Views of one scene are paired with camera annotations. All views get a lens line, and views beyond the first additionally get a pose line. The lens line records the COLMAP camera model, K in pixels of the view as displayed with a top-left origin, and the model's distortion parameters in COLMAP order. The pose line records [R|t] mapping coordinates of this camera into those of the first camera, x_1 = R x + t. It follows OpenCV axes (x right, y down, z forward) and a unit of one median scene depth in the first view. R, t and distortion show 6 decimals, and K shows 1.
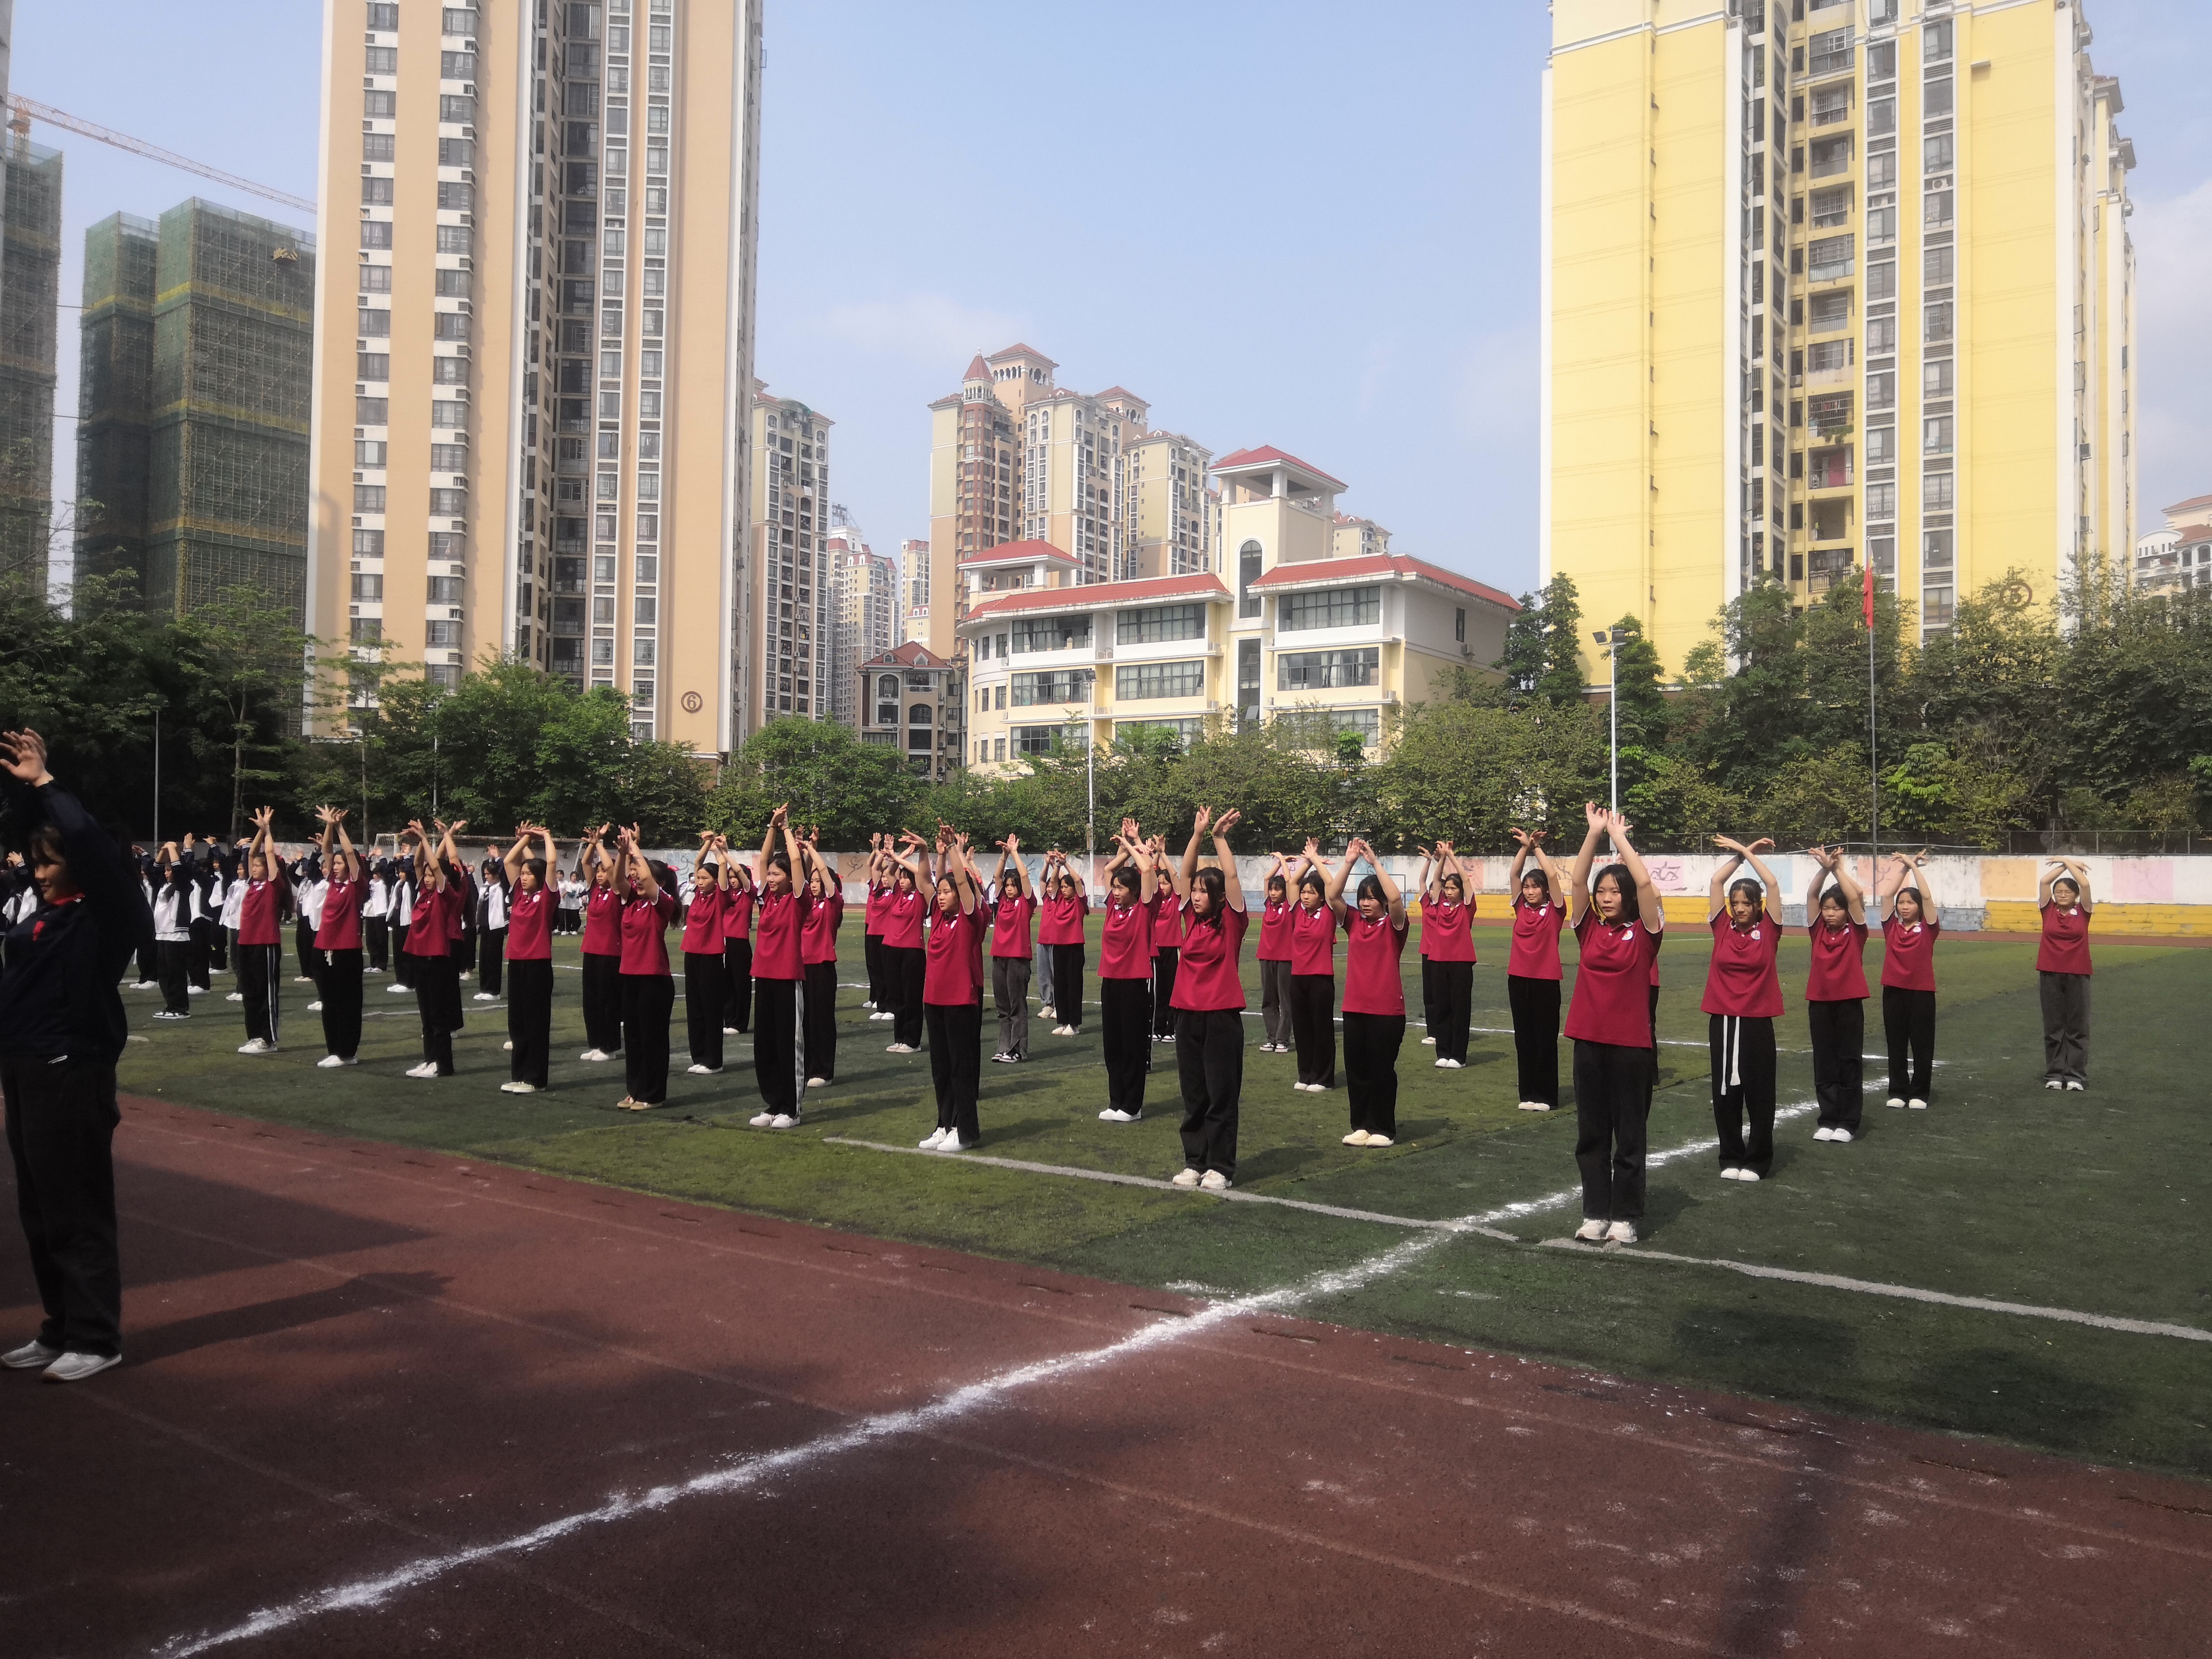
lens RADIAL K [[1722.6, 0, 1106.0], [0, 1722.6, 829.5], [0, 0, 1]] dist [-0.000666, -0.015062]
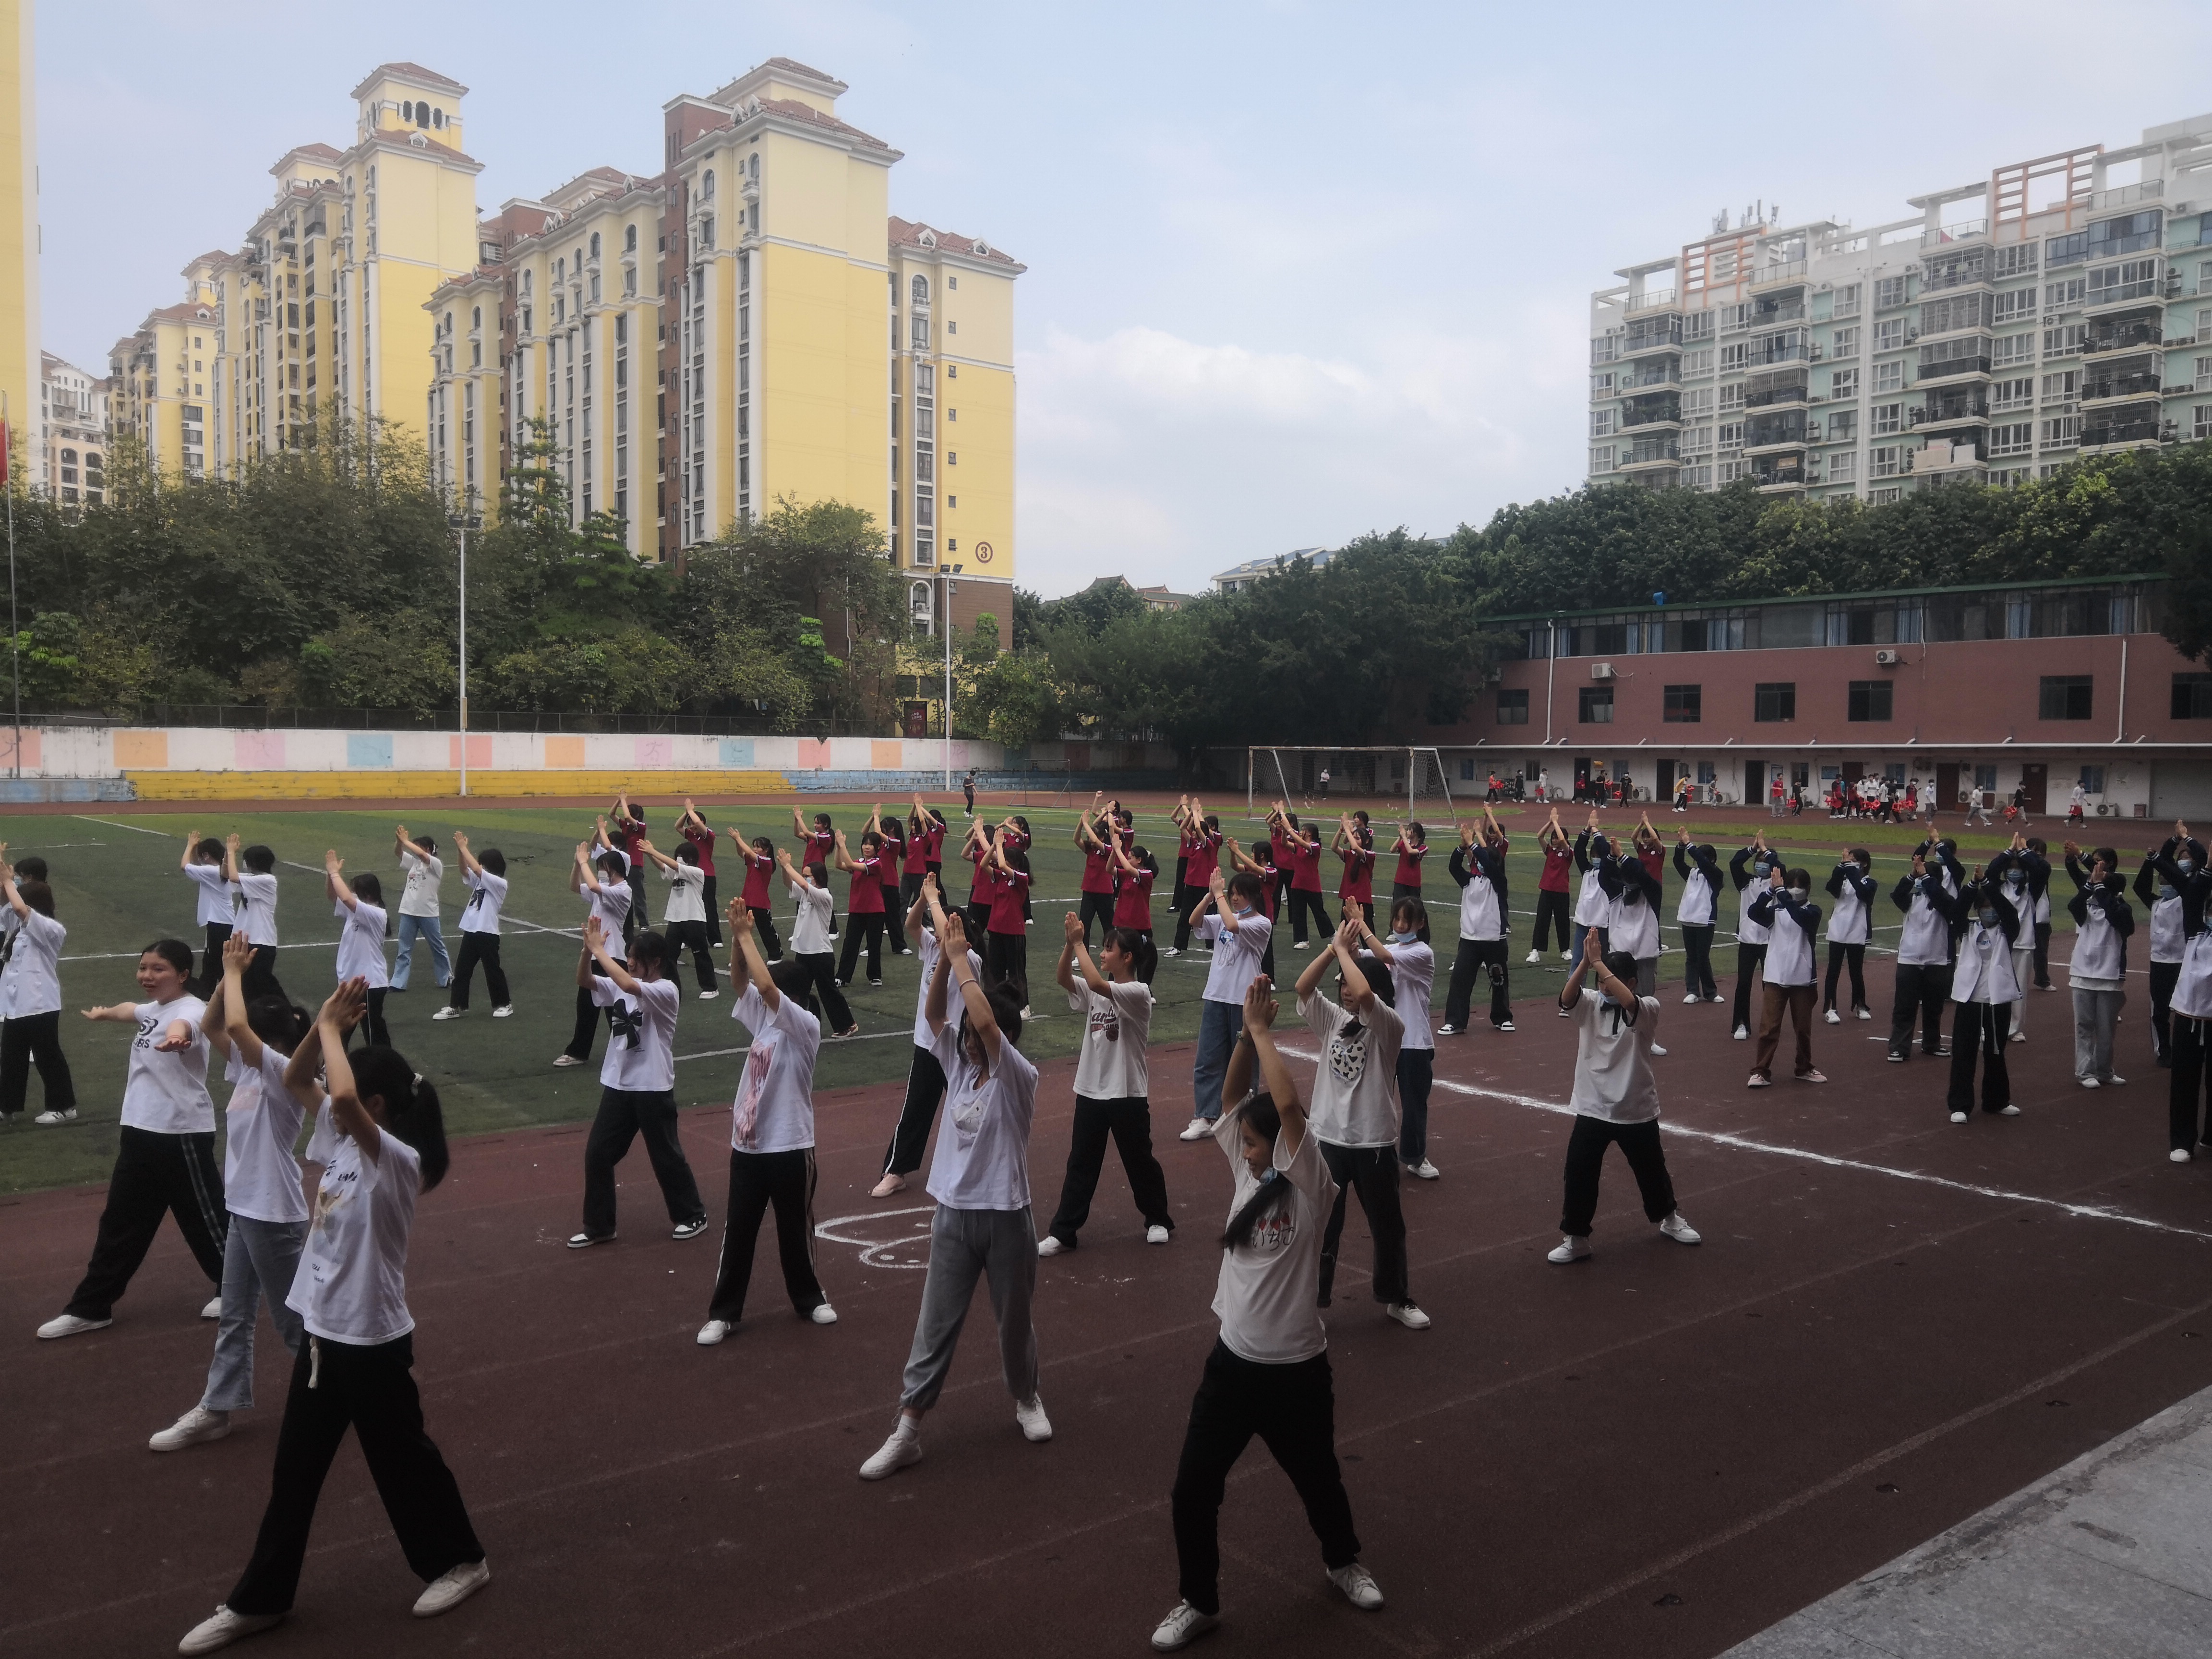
lens RADIAL K [[1722.6, 0, 1106.0], [0, 1722.6, 829.5], [0, 0, 1]] dist [-0.000666, -0.015062]
pose [[0.275933, -0.054758, 0.959616, -0.313856], [-0.031326, 0.997333, 0.065918, -0.009850], [-0.960666, -0.048250, 0.273482, 0.149376]]
